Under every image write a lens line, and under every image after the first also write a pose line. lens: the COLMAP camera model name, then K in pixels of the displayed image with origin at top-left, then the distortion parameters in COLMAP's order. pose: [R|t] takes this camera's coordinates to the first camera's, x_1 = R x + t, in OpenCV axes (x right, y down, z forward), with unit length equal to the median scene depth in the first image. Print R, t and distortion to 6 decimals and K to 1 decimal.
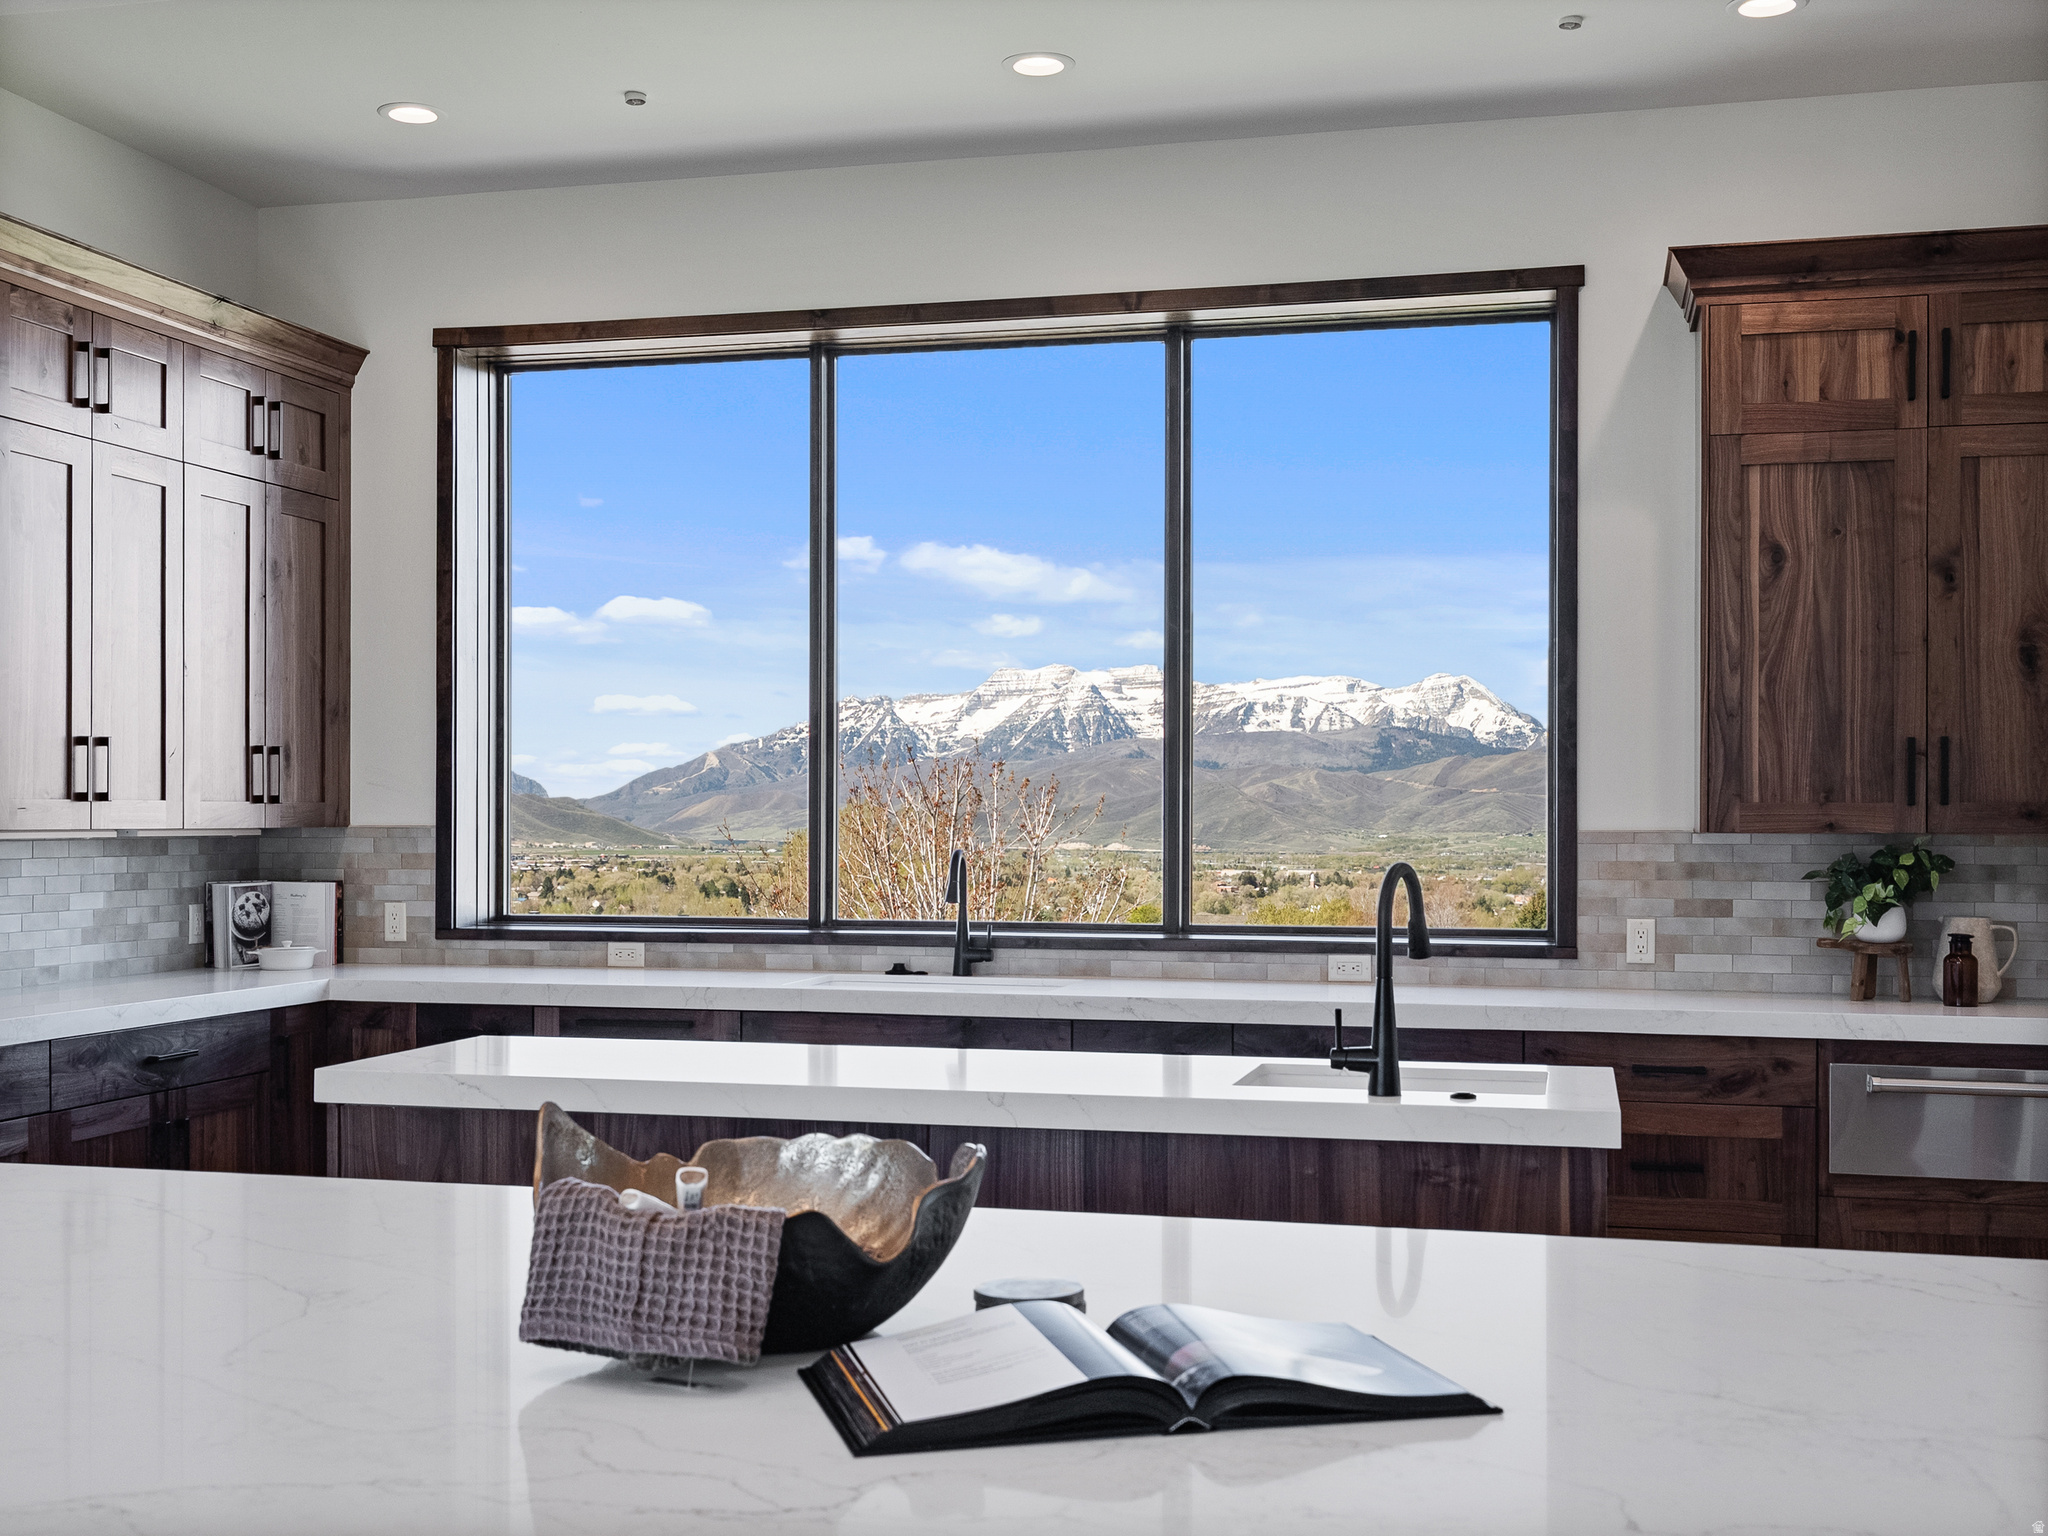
lens RADIAL K [[2274.3, 0, 1020.9], [0, 2274.3, 828.5], [0, 0, 1]] dist [0.003695, -0.011336]
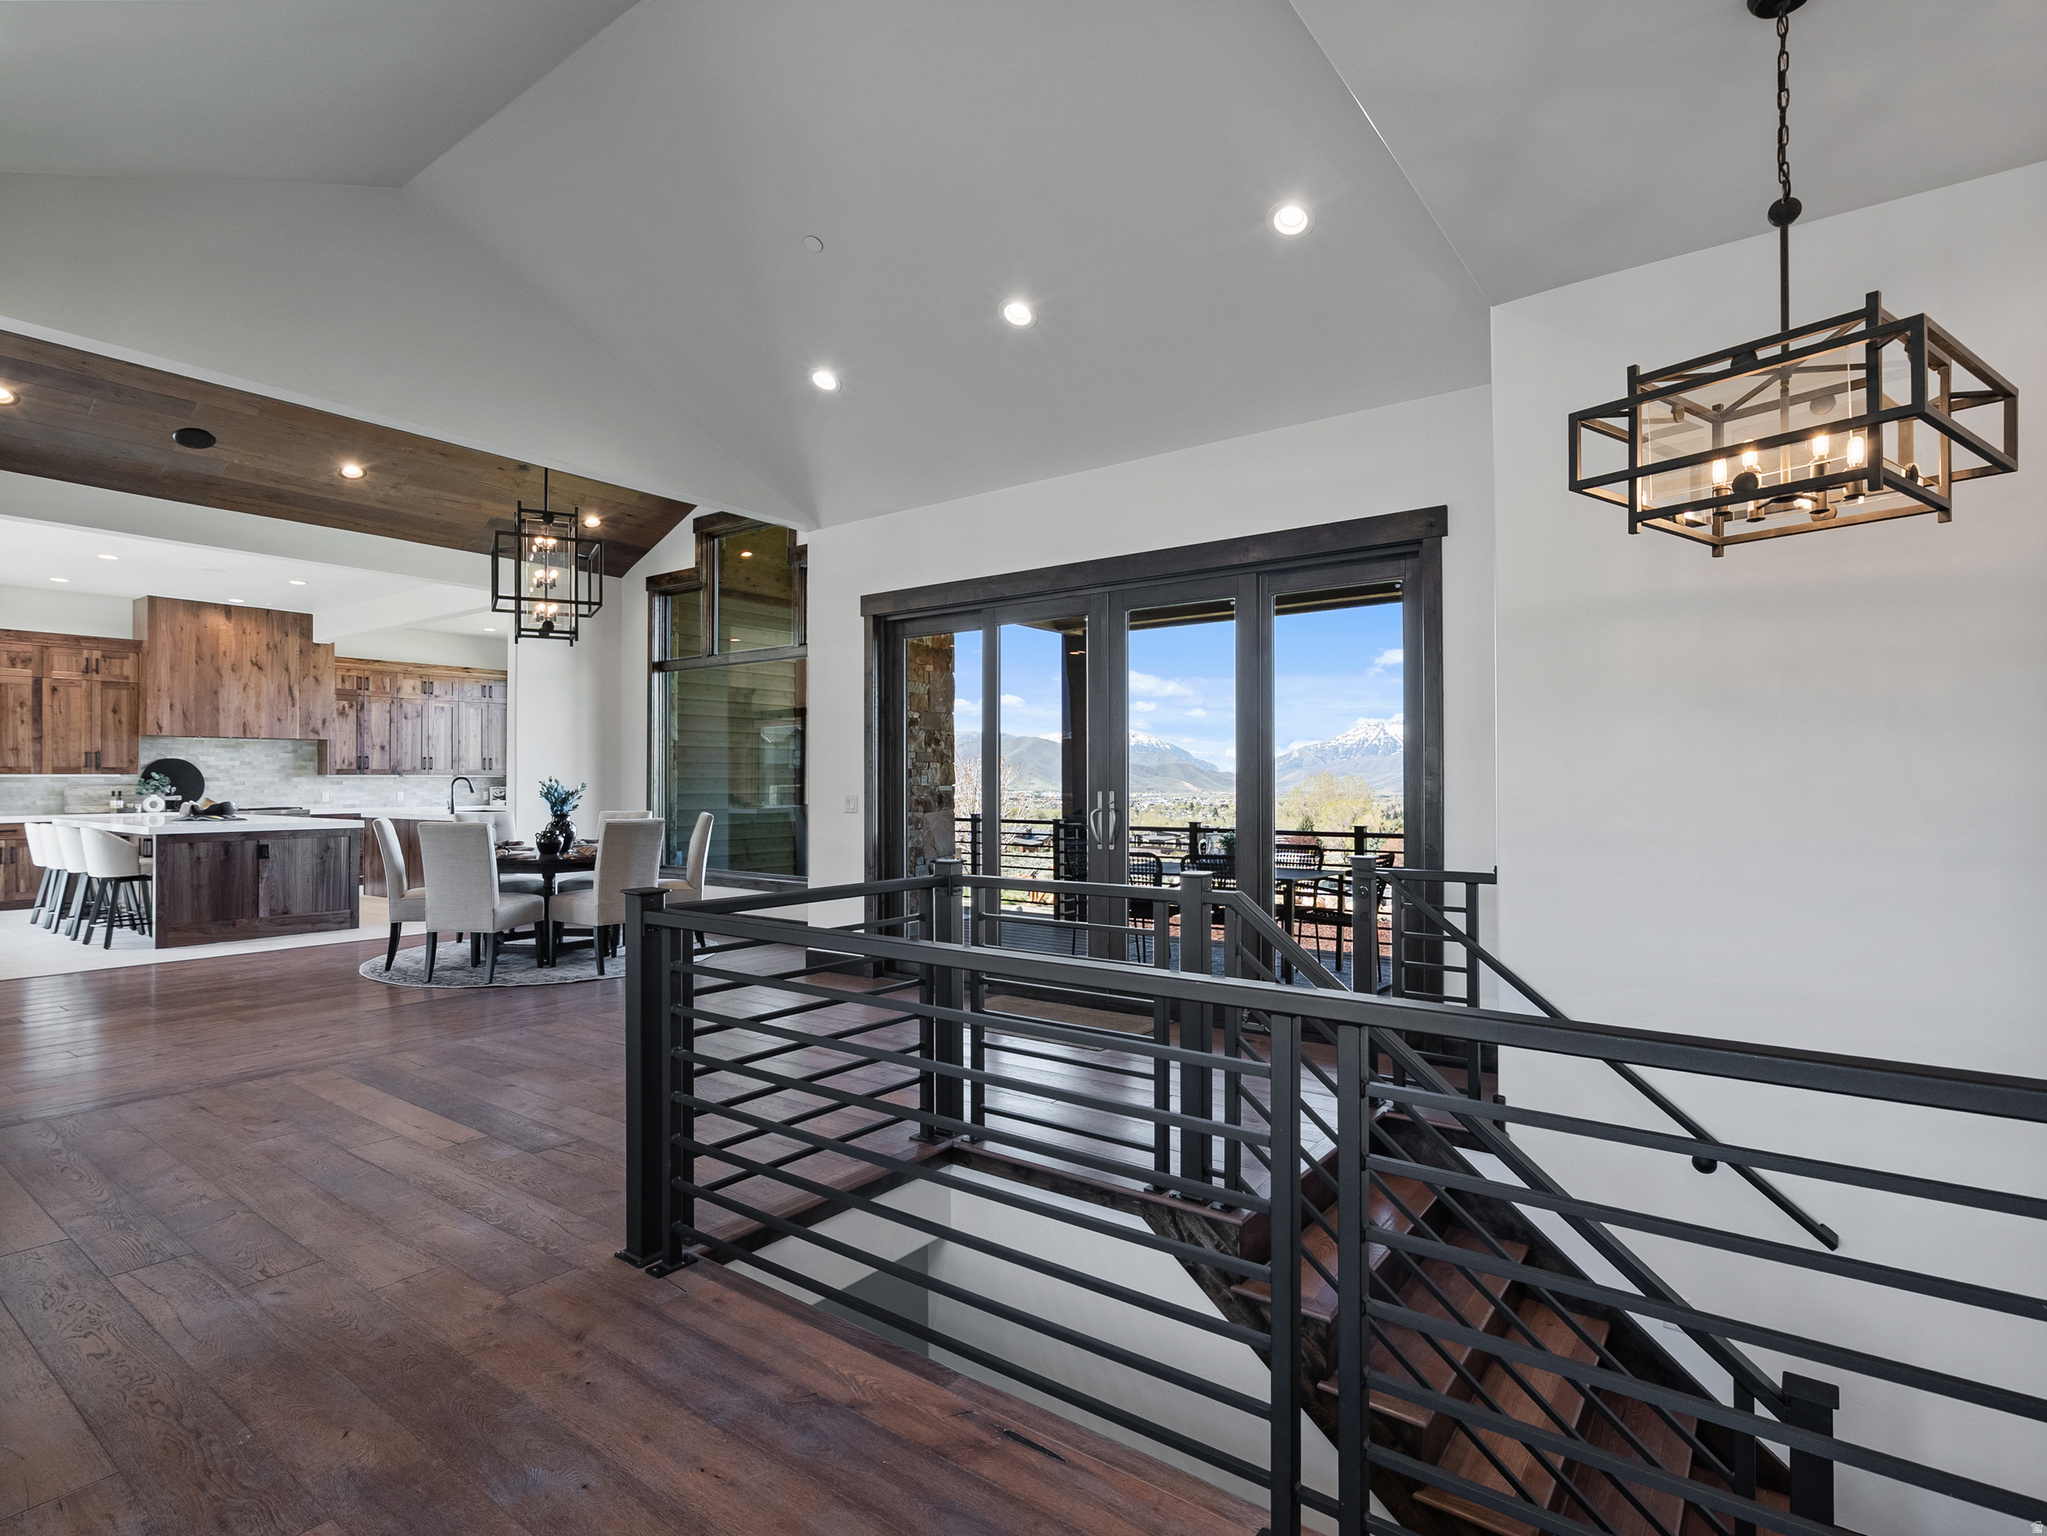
lens RADIAL K [[1038.5, 0, 1023.8], [0, 1038.5, 775.1], [0, 0, 1]] dist [-0.000906, 0.000280]
pose [[0.923339, -0.006780, -0.383926, 1.685924], [0.002720, 0.999934, -0.011118, 0.029555], [0.383976, 0.009222, 0.923297, -0.635604]]
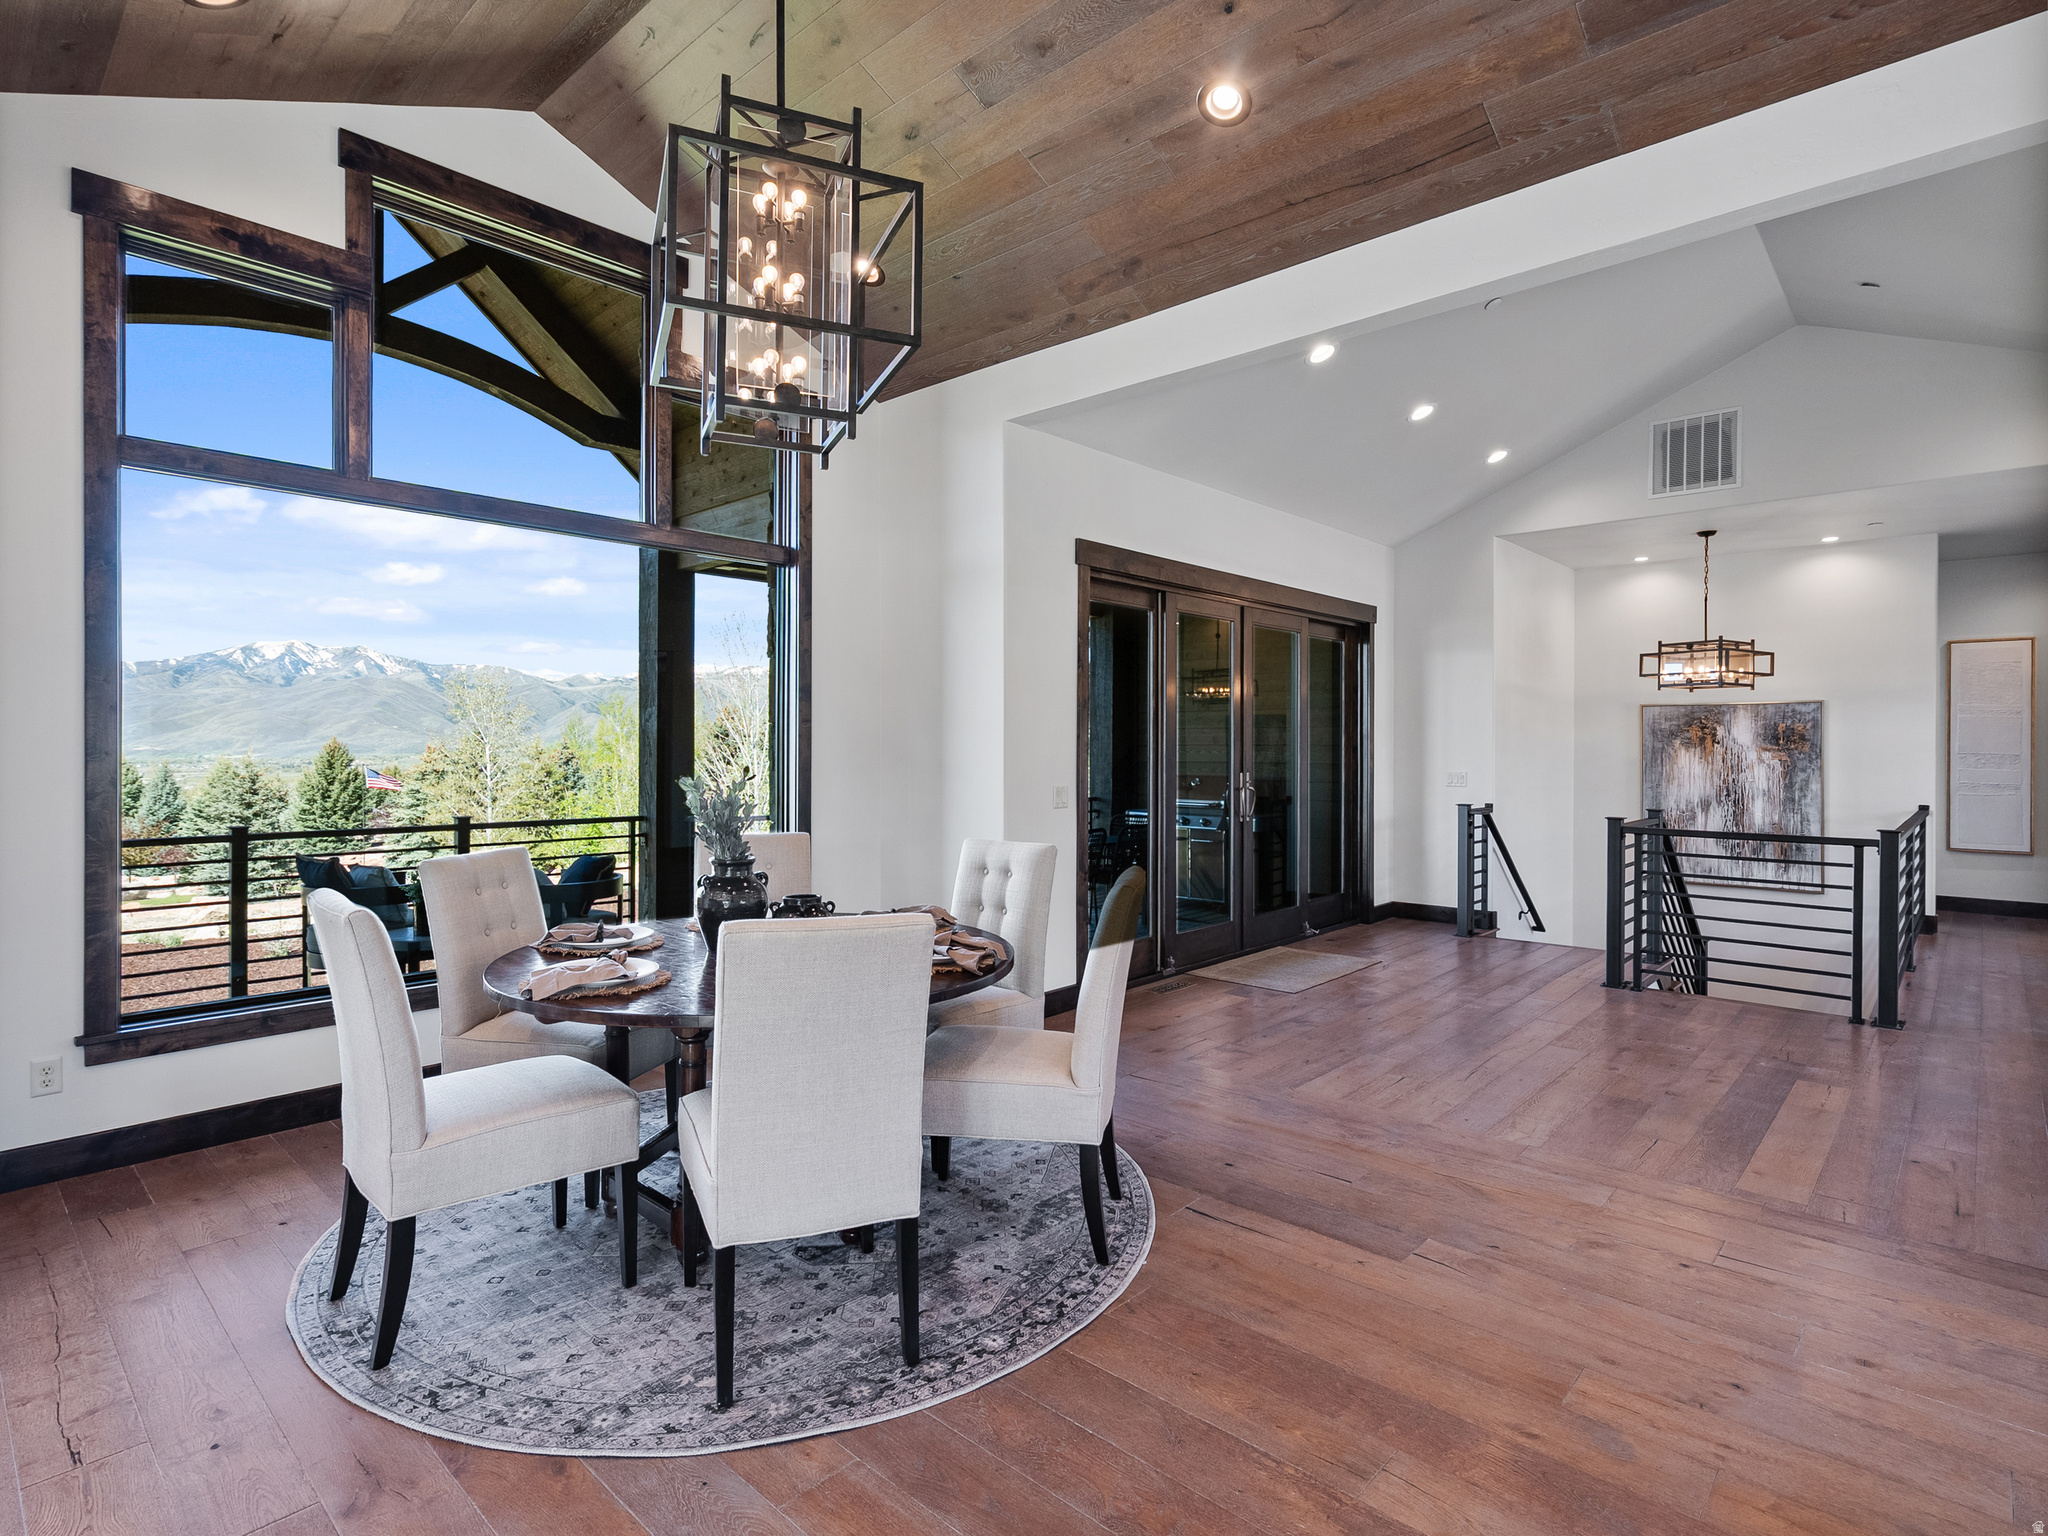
lens RADIAL K [[1048.0, 0, 1026.1], [0, 1048.0, 751.6], [0, 0, 1]] dist [-0.017058, 0.011726]
pose [[0.474156, -0.006577, 0.880416, 0.257660], [0.003173, 0.999978, 0.005762, 0.003617], [-0.880435, 0.000061, 0.474166, -0.053660]]
